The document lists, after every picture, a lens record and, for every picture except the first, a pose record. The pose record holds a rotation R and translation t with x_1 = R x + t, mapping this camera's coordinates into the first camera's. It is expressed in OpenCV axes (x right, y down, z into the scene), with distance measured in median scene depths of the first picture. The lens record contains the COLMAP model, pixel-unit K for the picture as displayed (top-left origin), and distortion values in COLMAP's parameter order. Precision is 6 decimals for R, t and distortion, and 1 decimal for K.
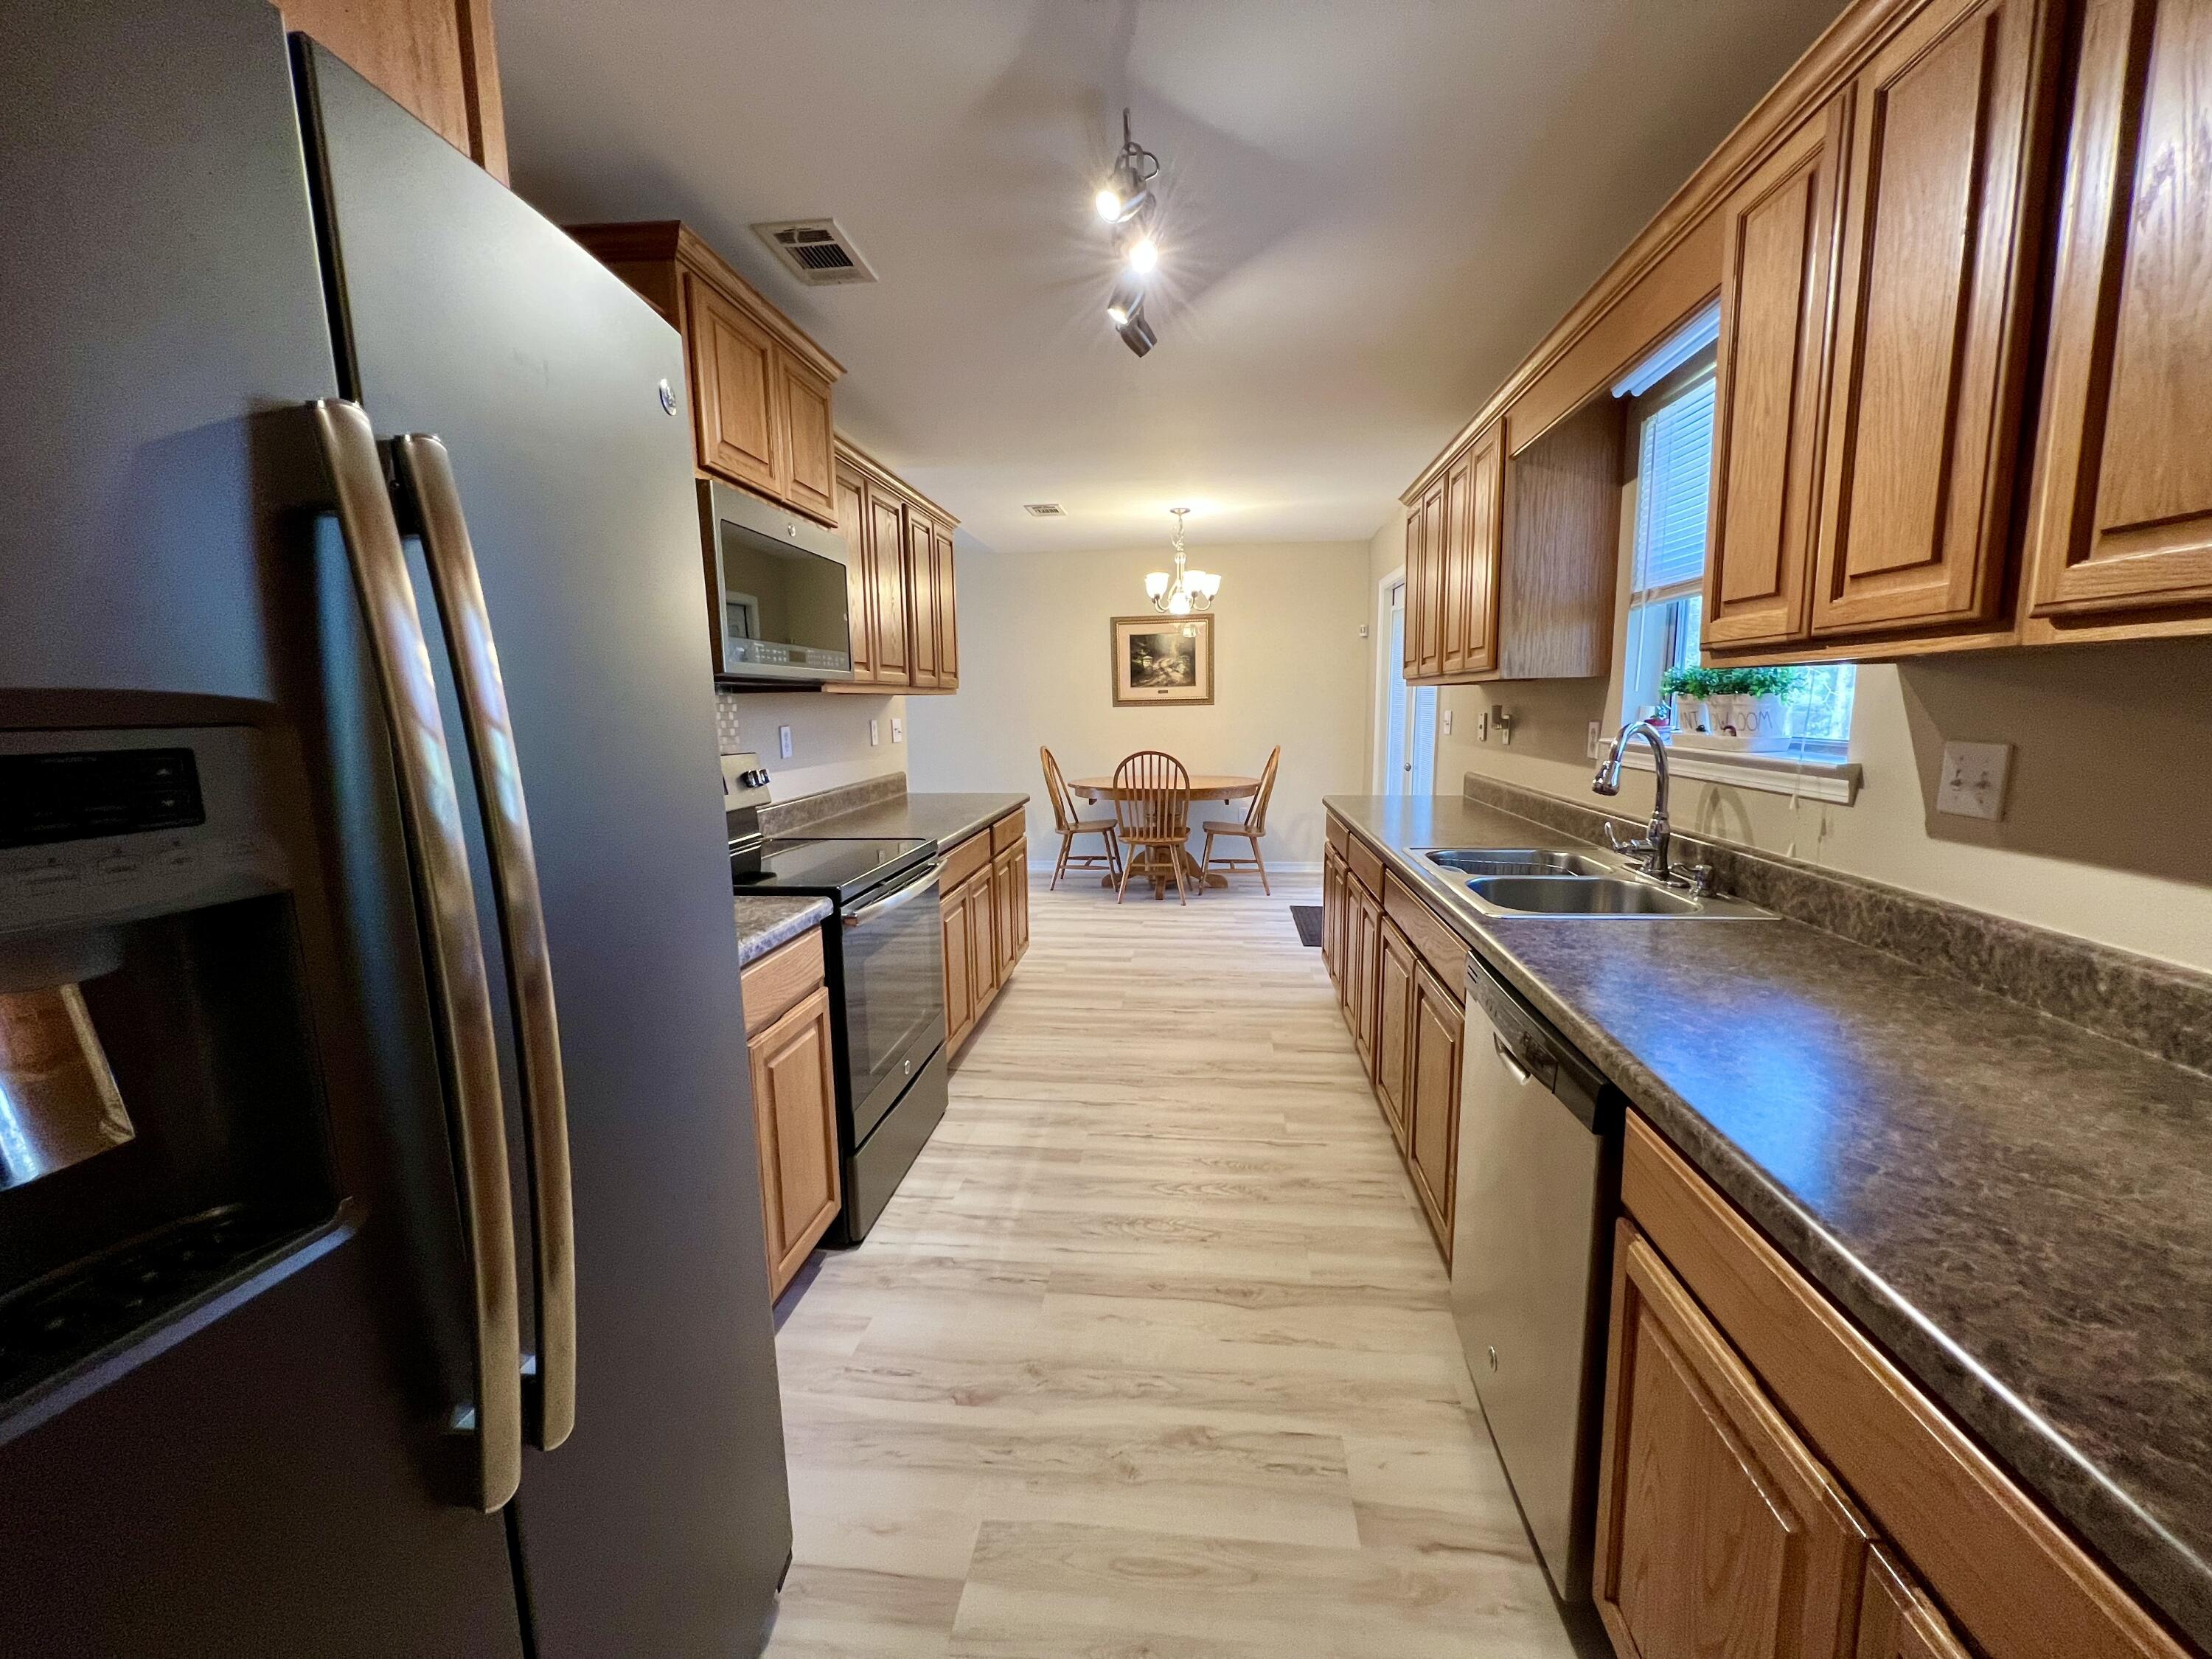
lens RADIAL K [[887.0, 0, 1104.6], [0, 887.0, 826.5], [0, 0, 1]] dist [-0.001316, -0.000081]
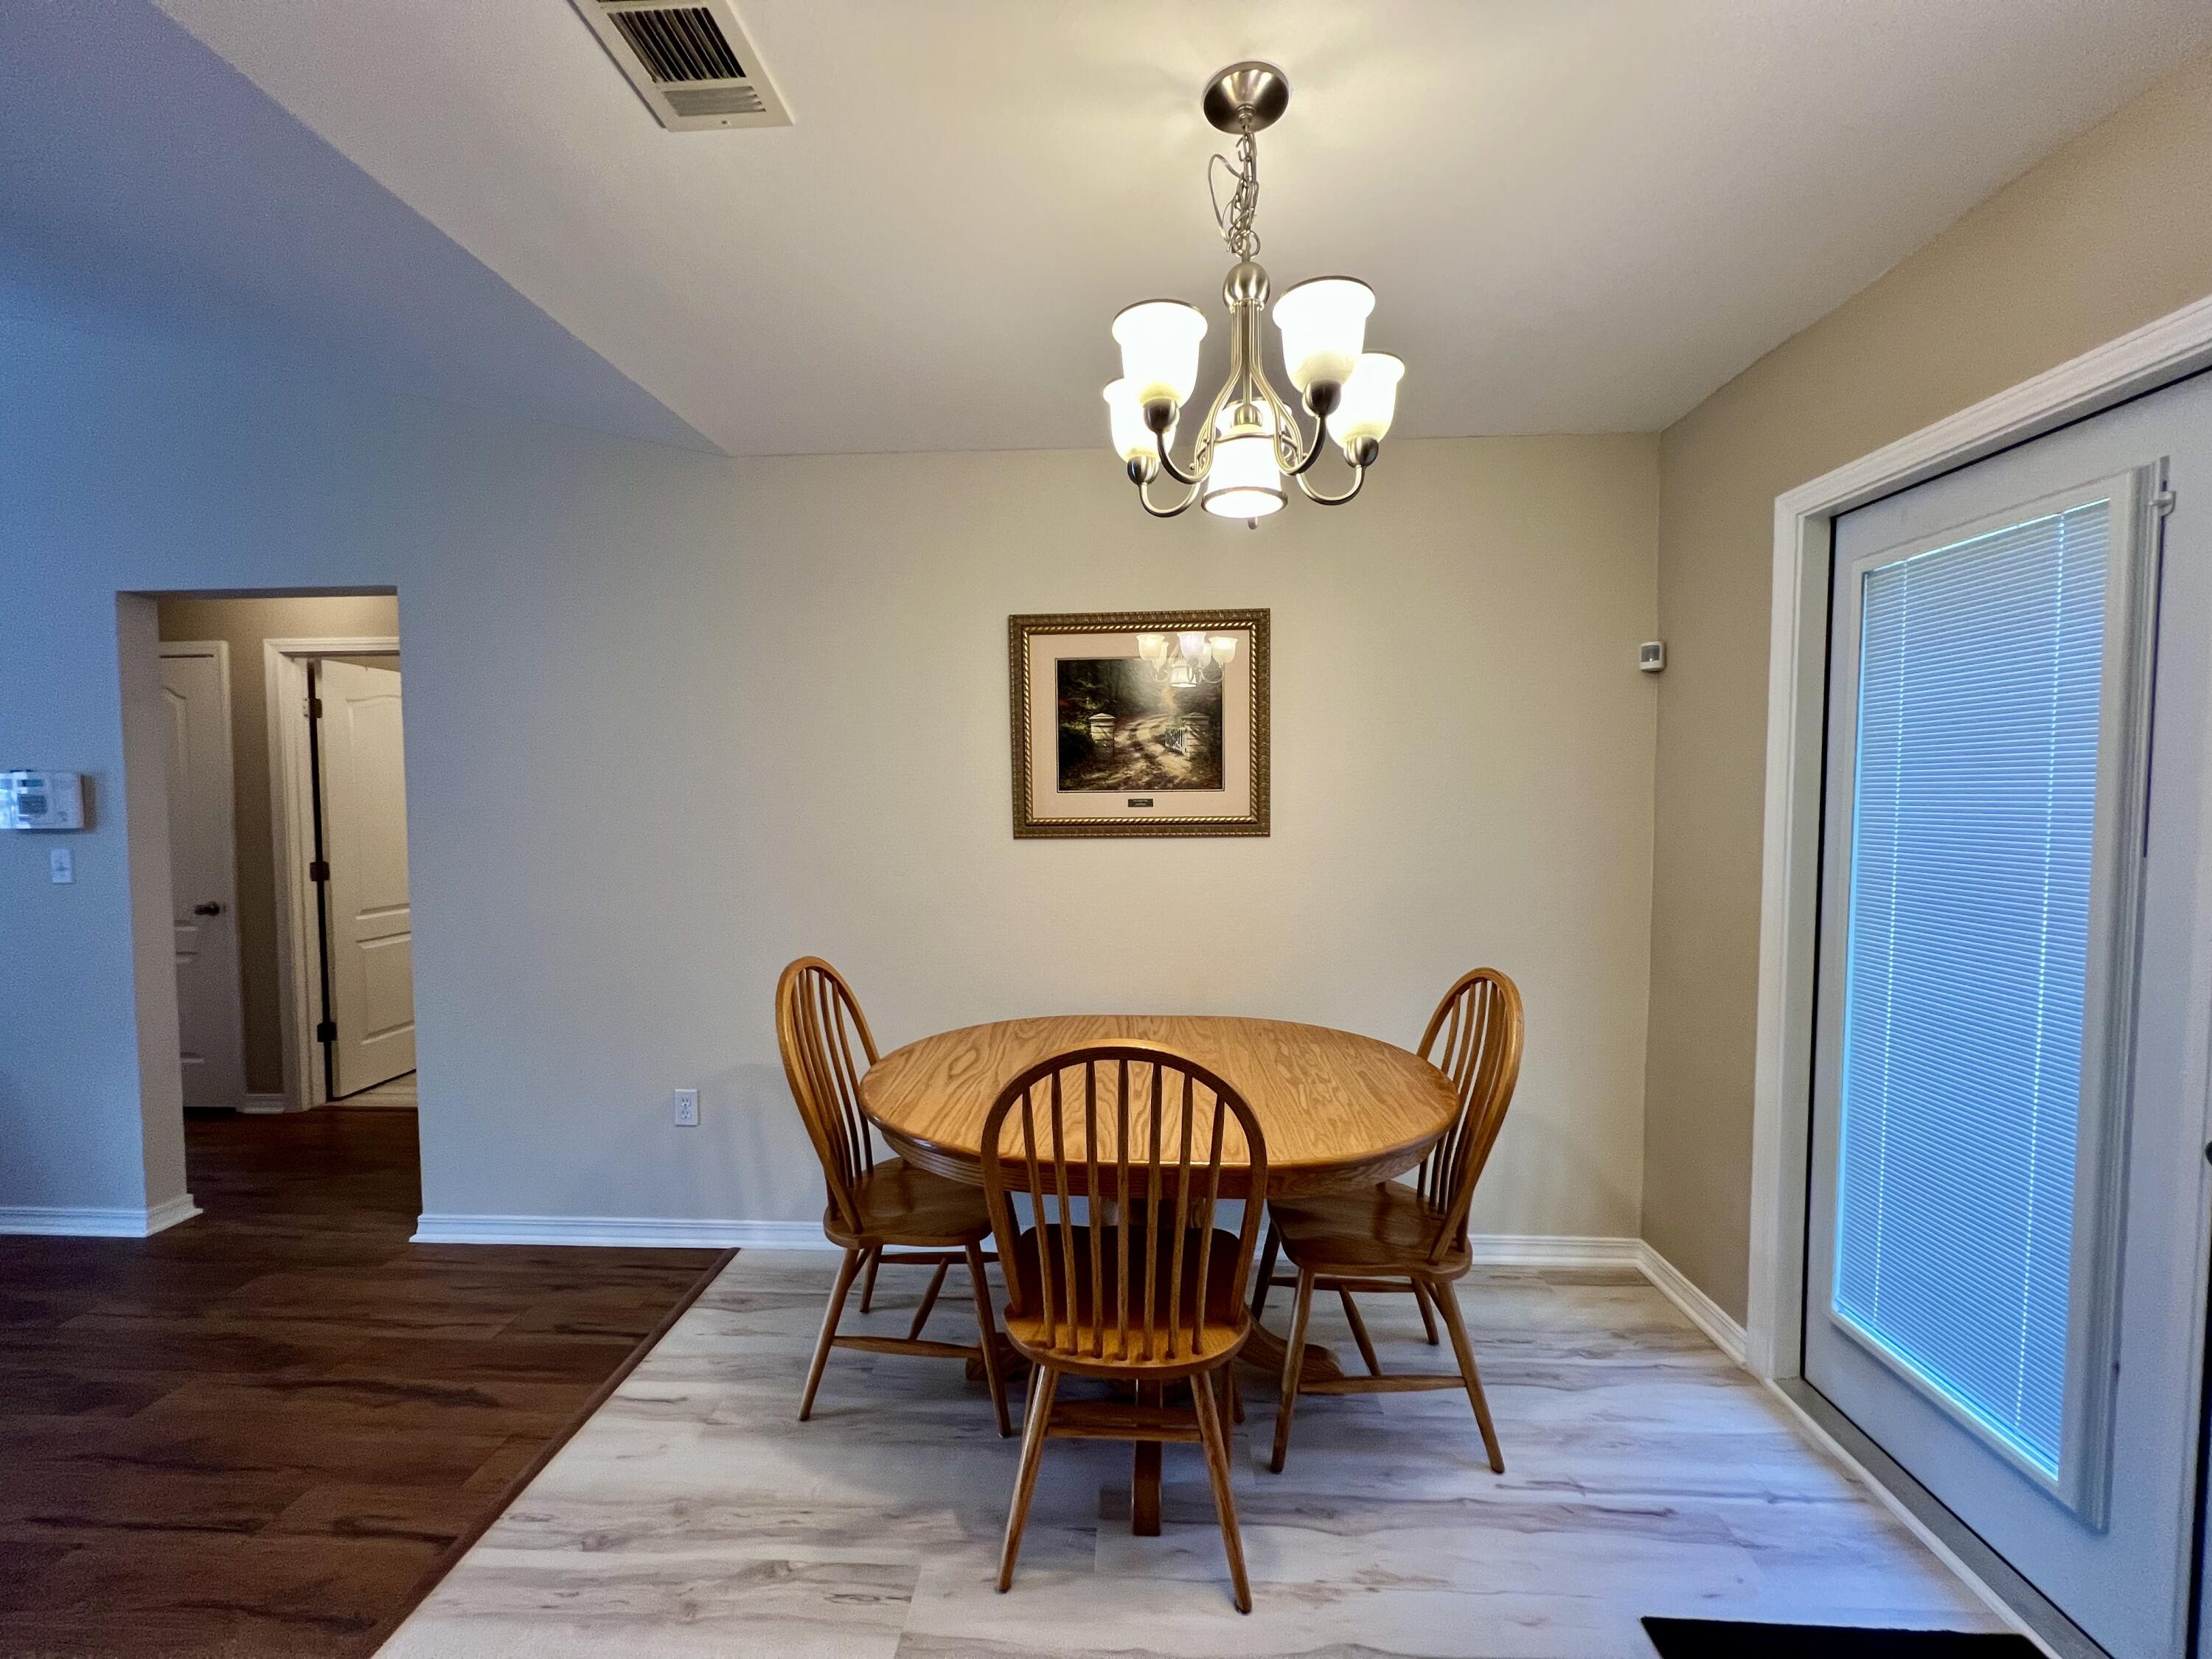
lens RADIAL K [[887.0, 0, 1114.2], [0, 887.0, 829.2], [0, 0, 1]] dist [-0.001316, -0.000081]
pose [[0.997105, 0.010871, 0.075262, 0.036179], [-0.003335, 0.995028, -0.099541, -0.149832], [-0.075970, 0.099001, 0.992183, 0.905413]]
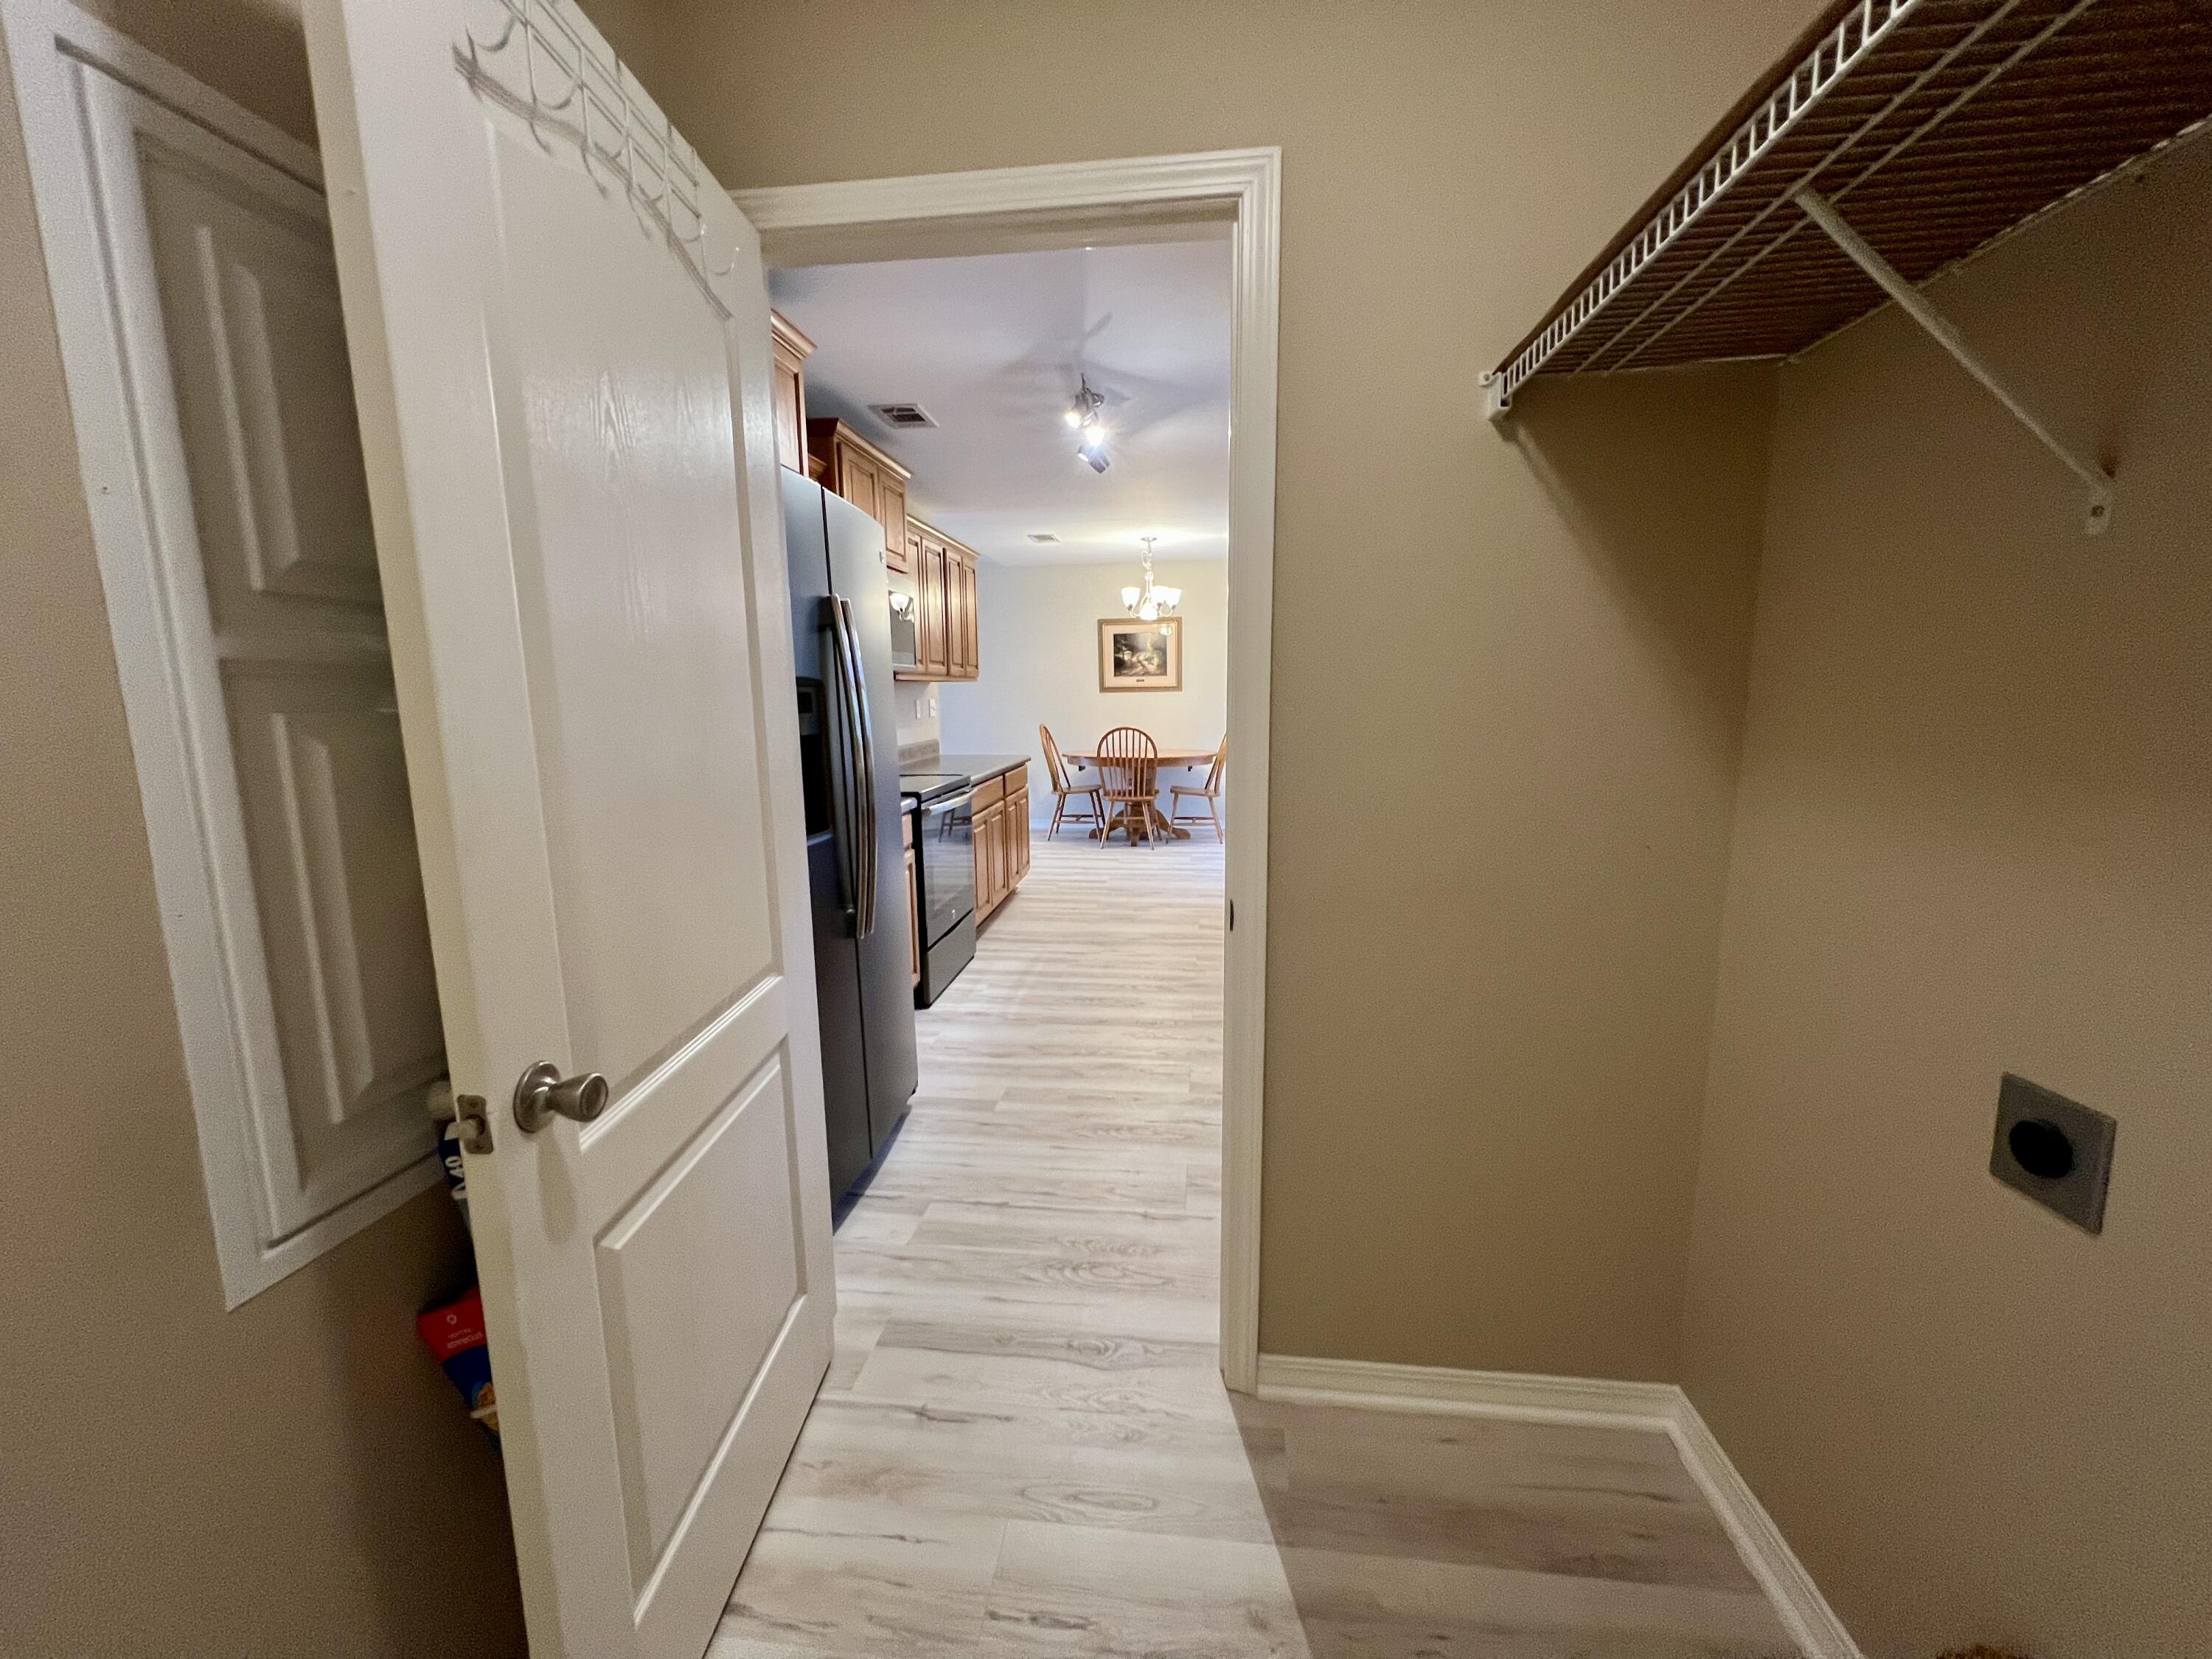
lens RADIAL K [[887.0, 0, 1111.8], [0, 887.0, 824.2], [0, 0, 1]] dist [-0.001316, -0.000081]
pose [[0.999970, 0.003487, 0.006874, 0.027866], [-0.003554, 0.999947, 0.009701, 0.050671], [-0.006840, -0.009725, 0.999929, -0.328613]]
